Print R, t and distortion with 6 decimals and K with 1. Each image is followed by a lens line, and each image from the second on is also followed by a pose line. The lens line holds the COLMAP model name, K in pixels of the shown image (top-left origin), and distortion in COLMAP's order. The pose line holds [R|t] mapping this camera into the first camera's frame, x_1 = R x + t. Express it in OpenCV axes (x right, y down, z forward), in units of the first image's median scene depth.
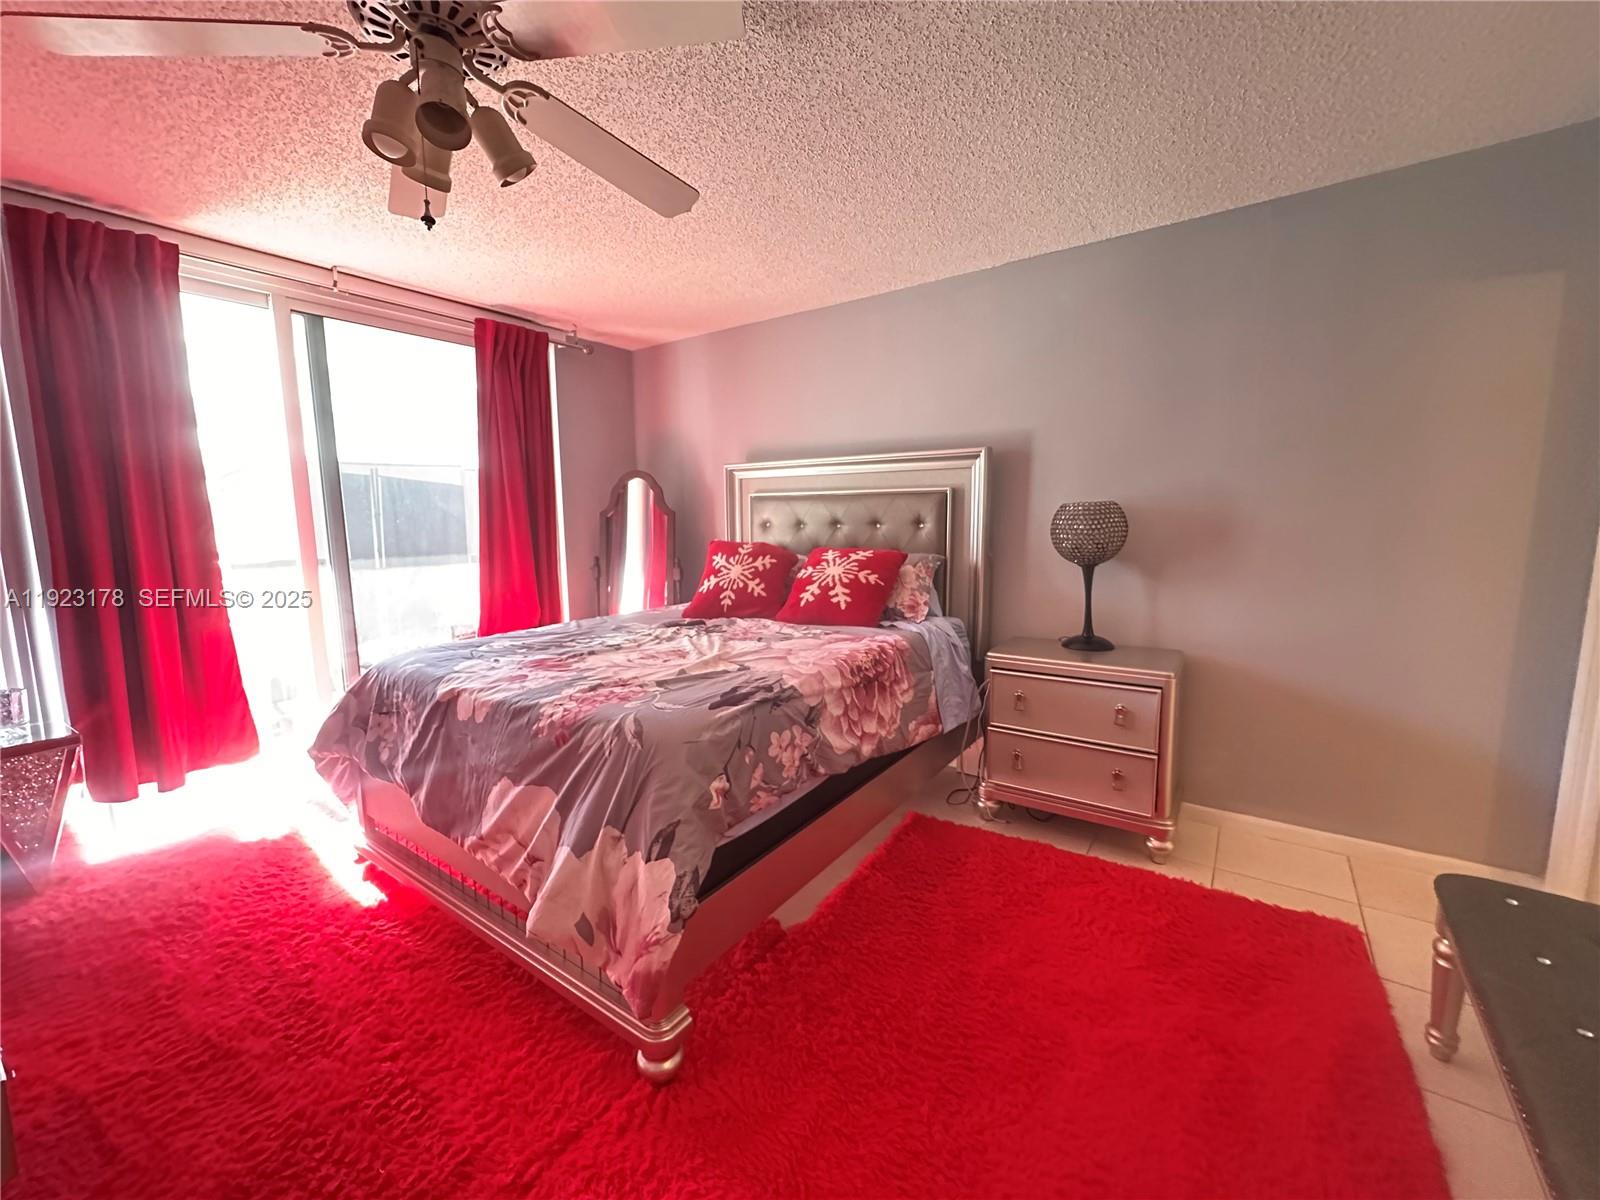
lens RADIAL K [[642.2, 0, 803.2], [0, 642.2, 593.1], [0, 0, 1]] dist [-0.001009, 0.000040]
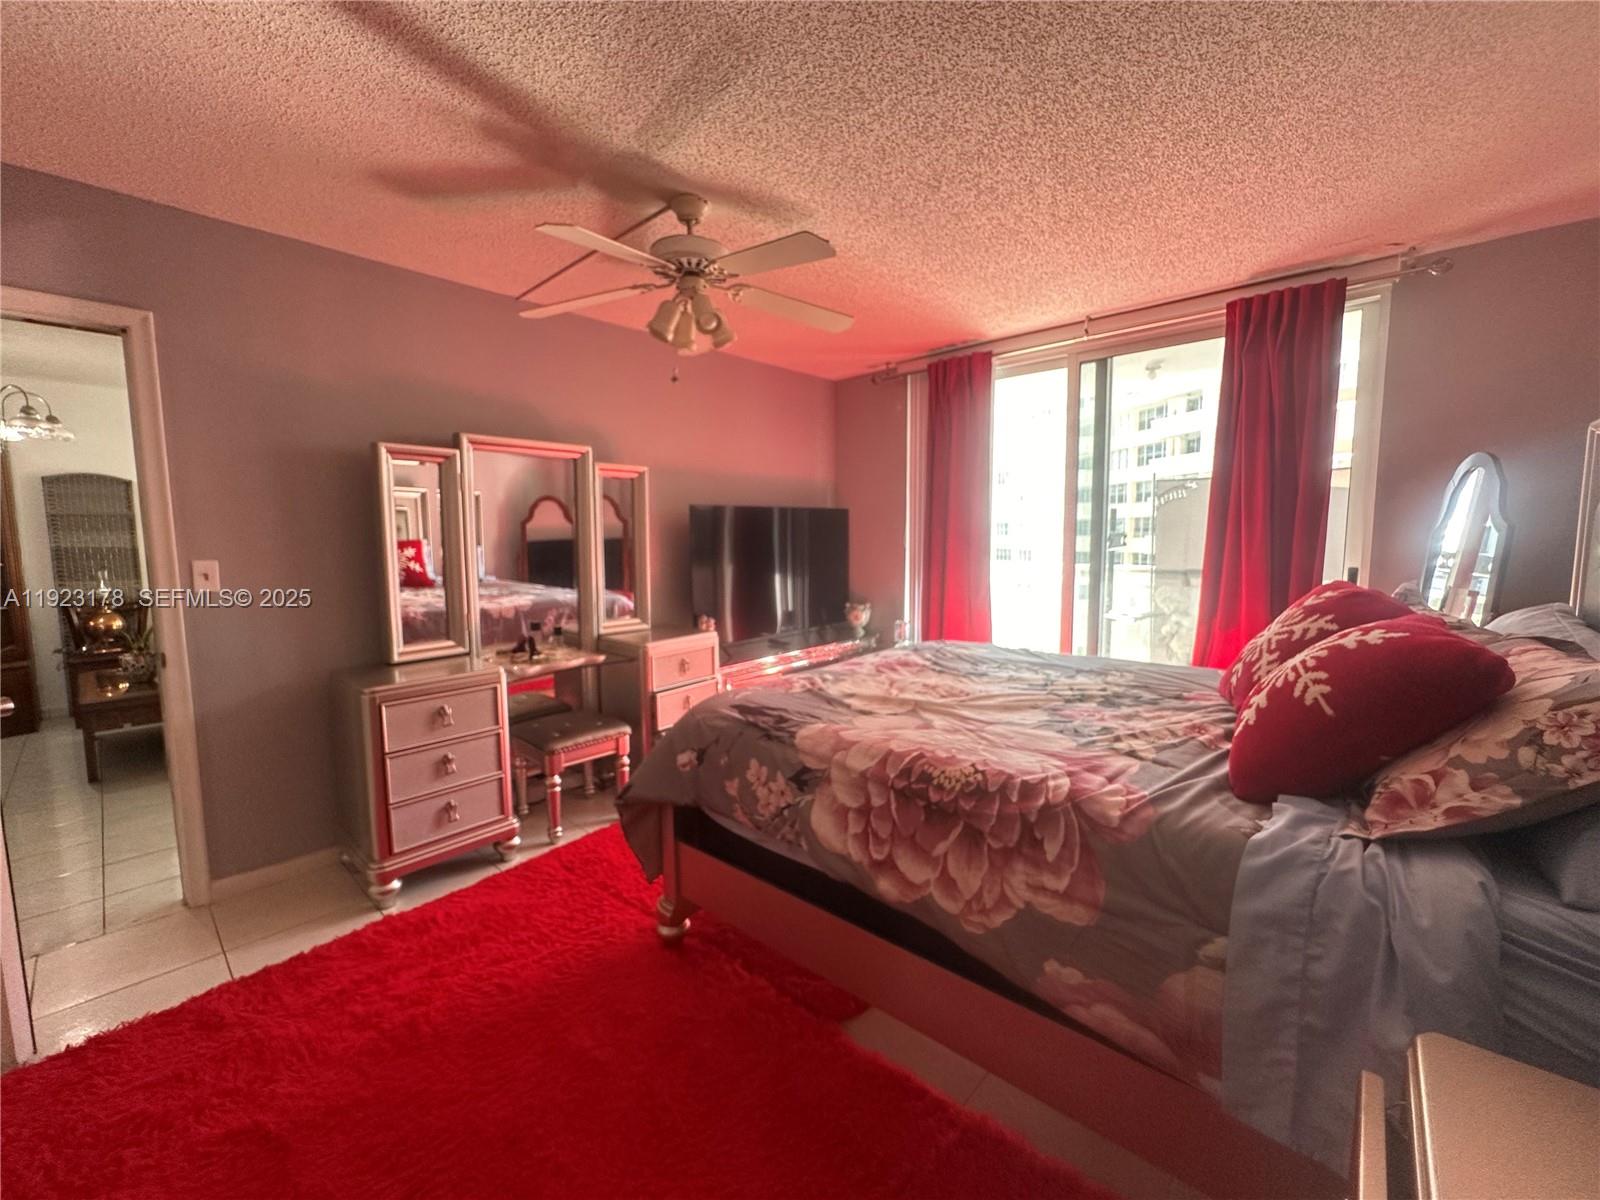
lens RADIAL K [[642.2, 0, 794.1], [0, 642.2, 592.4], [0, 0, 1]] dist [-0.001009, 0.000040]
pose [[-0.111161, 0.102687, -0.988483, 0.698233], [-0.111730, 0.987050, 0.115103, -0.123420], [0.987502, 0.123238, -0.098248, 0.869092]]
